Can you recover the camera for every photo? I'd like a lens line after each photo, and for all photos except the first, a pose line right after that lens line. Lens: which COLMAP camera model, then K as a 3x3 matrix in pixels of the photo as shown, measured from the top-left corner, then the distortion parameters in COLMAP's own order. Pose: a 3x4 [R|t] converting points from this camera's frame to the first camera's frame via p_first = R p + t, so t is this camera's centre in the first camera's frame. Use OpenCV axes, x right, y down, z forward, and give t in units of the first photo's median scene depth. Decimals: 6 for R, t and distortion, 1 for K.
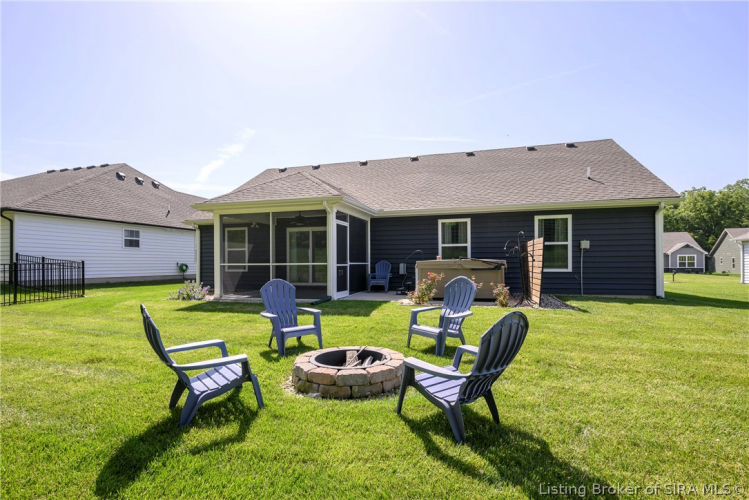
lens RADIAL K [[382.7, 0, 378.3], [0, 382.7, 255.0], [0, 0, 1]] dist [0.001952, -0.000345]
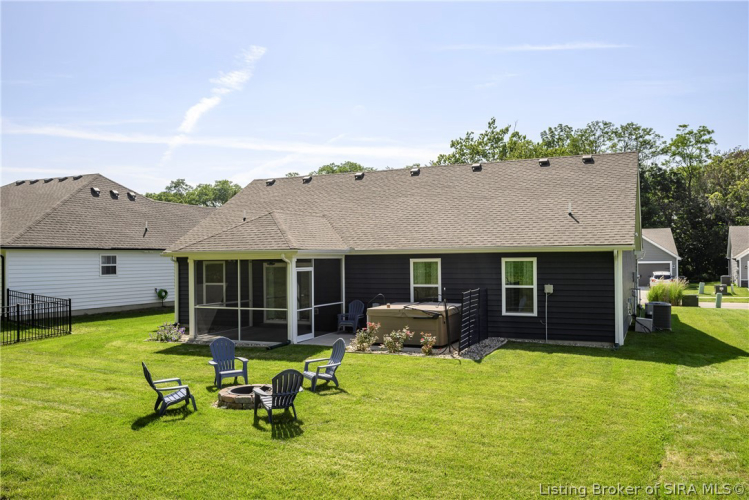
lens RADIAL K [[584.2, 0, 373.1], [0, 584.2, 250.3], [0, 0, 1]] dist [0.000144, 0.000784]
pose [[0.992070, -0.005859, -0.125550, 0.282337], [0.005341, 0.999976, -0.004462, -0.122434], [0.125573, 0.003756, 0.992077, -0.545028]]
